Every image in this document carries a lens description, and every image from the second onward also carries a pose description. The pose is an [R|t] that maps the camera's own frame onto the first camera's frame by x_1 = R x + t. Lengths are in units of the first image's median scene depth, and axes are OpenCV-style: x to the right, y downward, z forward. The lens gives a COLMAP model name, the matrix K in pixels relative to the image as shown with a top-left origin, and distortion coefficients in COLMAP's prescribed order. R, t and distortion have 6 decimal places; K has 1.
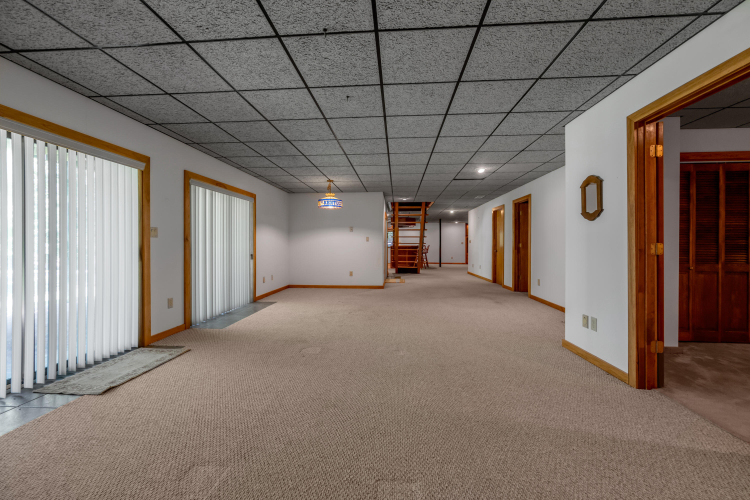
lens RADIAL K [[307.4, 0, 373.3], [0, 307.4, 245.8], [0, 0, 1]] dist [-0.004137, 0.000640]
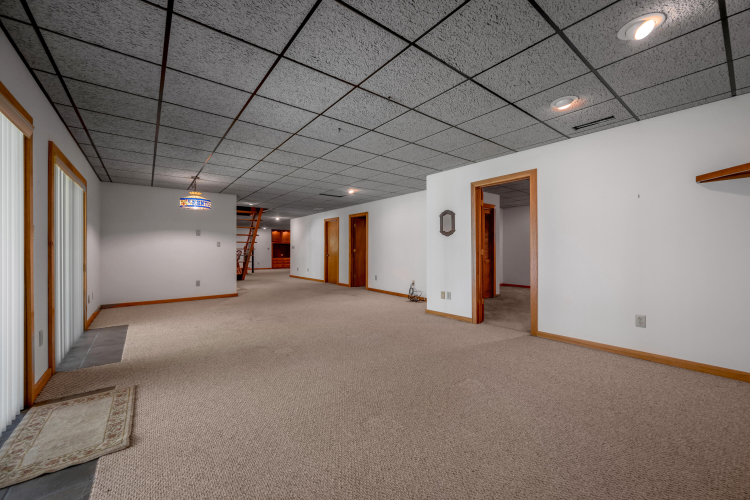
lens RADIAL K [[307.4, 0, 379.5], [0, 307.4, 250.7], [0, 0, 1]] dist [-0.004137, 0.000640]
pose [[0.723963, -0.003182, 0.689831, -0.574156], [0.004100, 0.999992, 0.000310, -0.001373], [-0.689826, 0.002604, 0.723970, 0.007864]]
